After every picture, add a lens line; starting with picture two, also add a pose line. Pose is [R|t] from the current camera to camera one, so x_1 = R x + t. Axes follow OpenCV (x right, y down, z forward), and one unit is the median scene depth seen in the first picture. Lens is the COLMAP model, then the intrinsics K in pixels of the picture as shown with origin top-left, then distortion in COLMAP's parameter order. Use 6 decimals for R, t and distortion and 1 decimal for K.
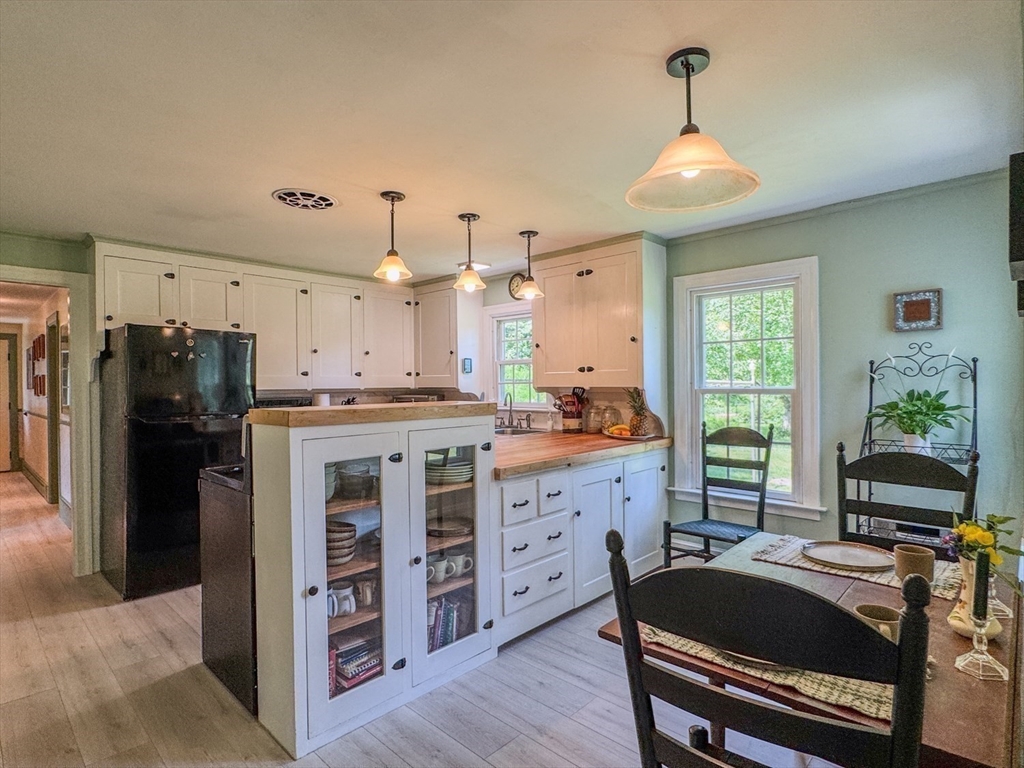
lens RADIAL K [[540.2, 0, 512.1], [0, 540.2, 387.7], [0, 0, 1]] dist [-0.002112, 0.000374]
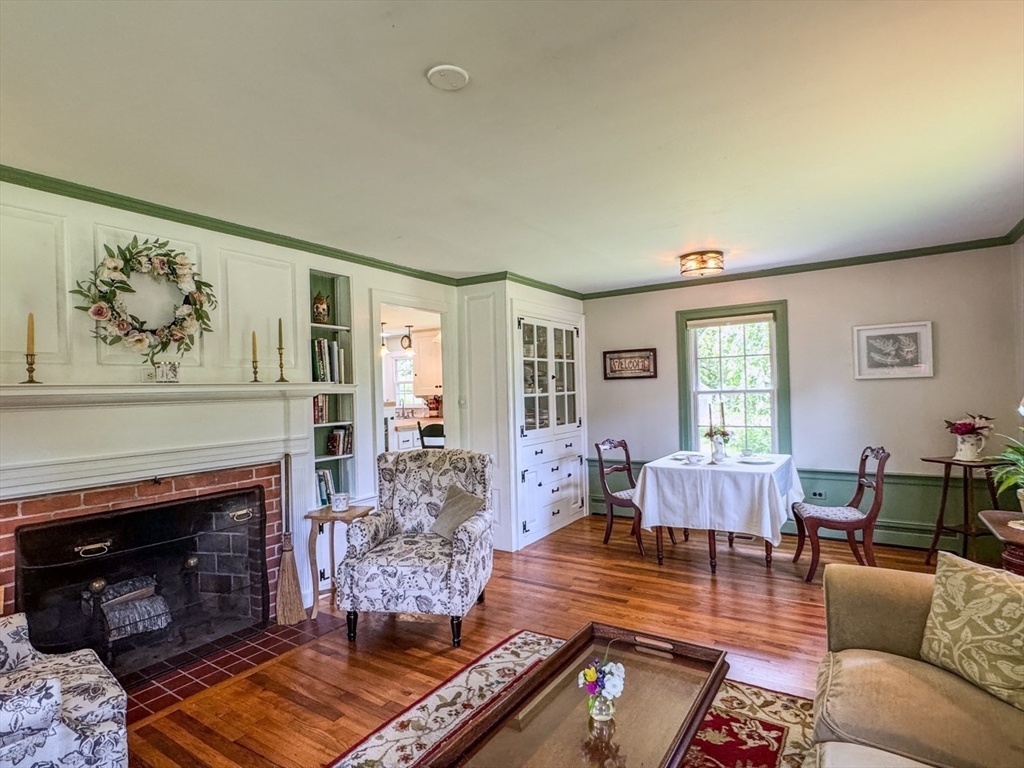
lens RADIAL K [[540.2, 0, 513.6], [0, 540.2, 387.7], [0, 0, 1]] dist [-0.002112, 0.000374]
pose [[0.982053, -0.020129, 0.187526, 0.028306], [0.022988, 0.999650, -0.013087, 0.004721], [-0.187197, 0.017163, 0.982172, -1.107655]]
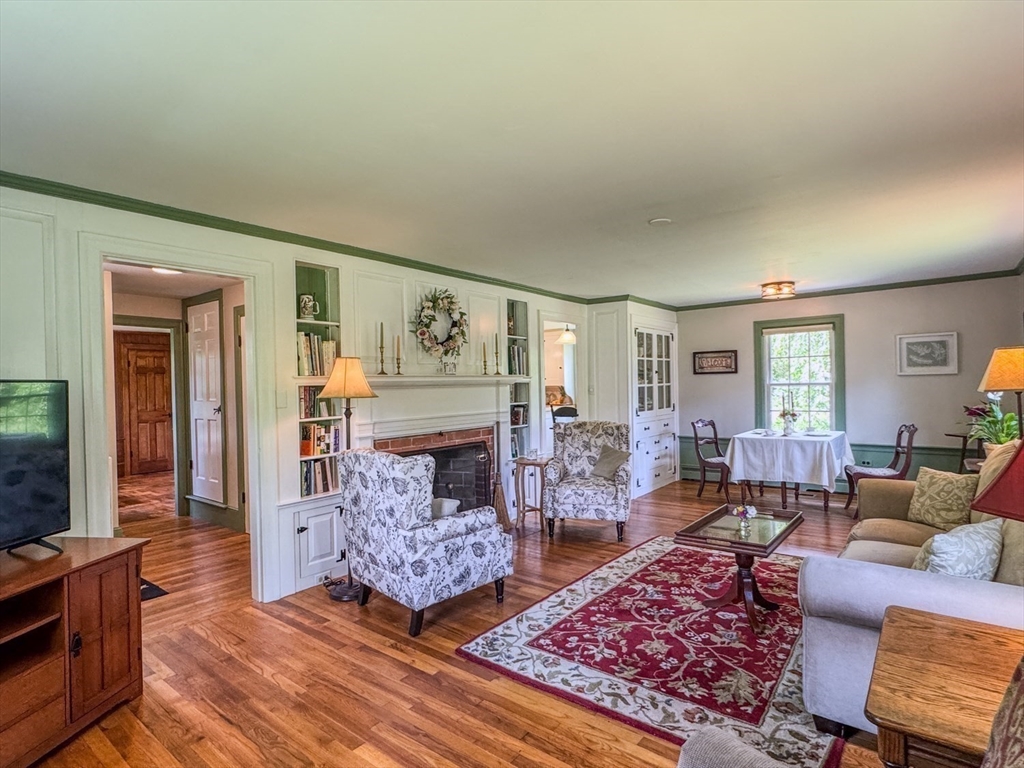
lens RADIAL K [[540.2, 0, 512.8], [0, 540.2, 387.6], [0, 0, 1]] dist [-0.002112, 0.000374]
pose [[0.994981, -0.013862, 0.099099, -0.252907], [0.014155, 0.999897, -0.002257, 0.011064], [-0.099057, 0.003648, 0.995075, -1.498752]]
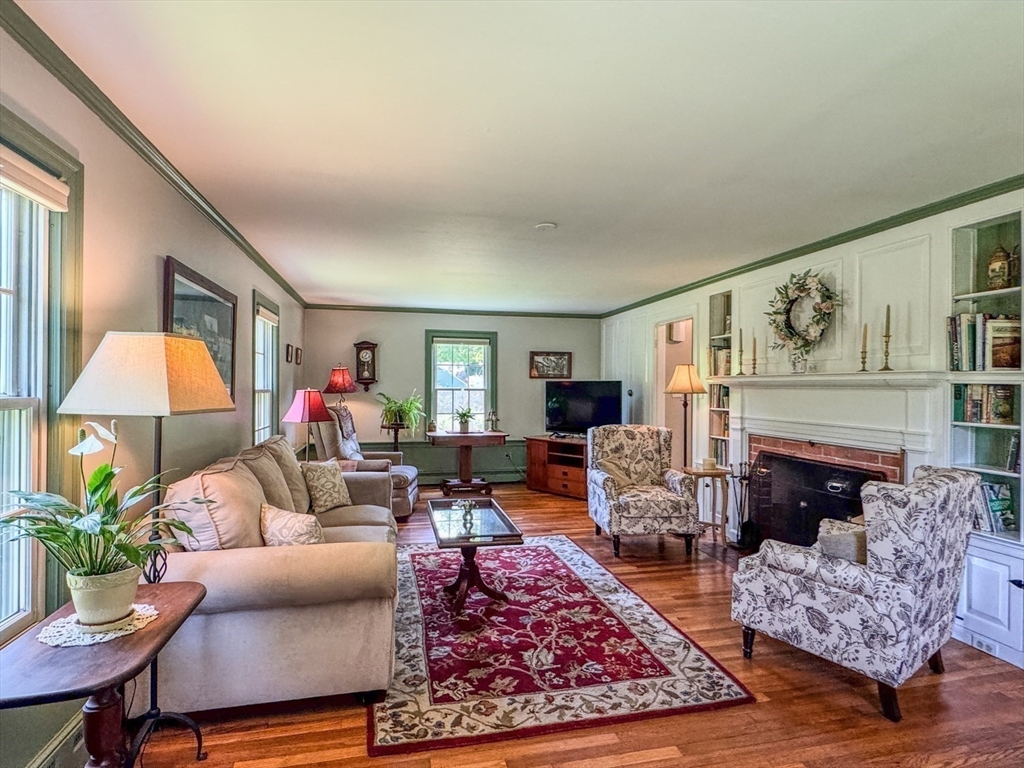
lens RADIAL K [[540.2, 0, 510.5], [0, 540.2, 387.0], [0, 0, 1]] dist [-0.002112, 0.000374]
pose [[-0.547432, 0.007533, -0.836817, 0.803102], [-0.006687, 0.999888, 0.013376, -0.005757], [0.836824, 0.012918, -0.547320, -0.266356]]
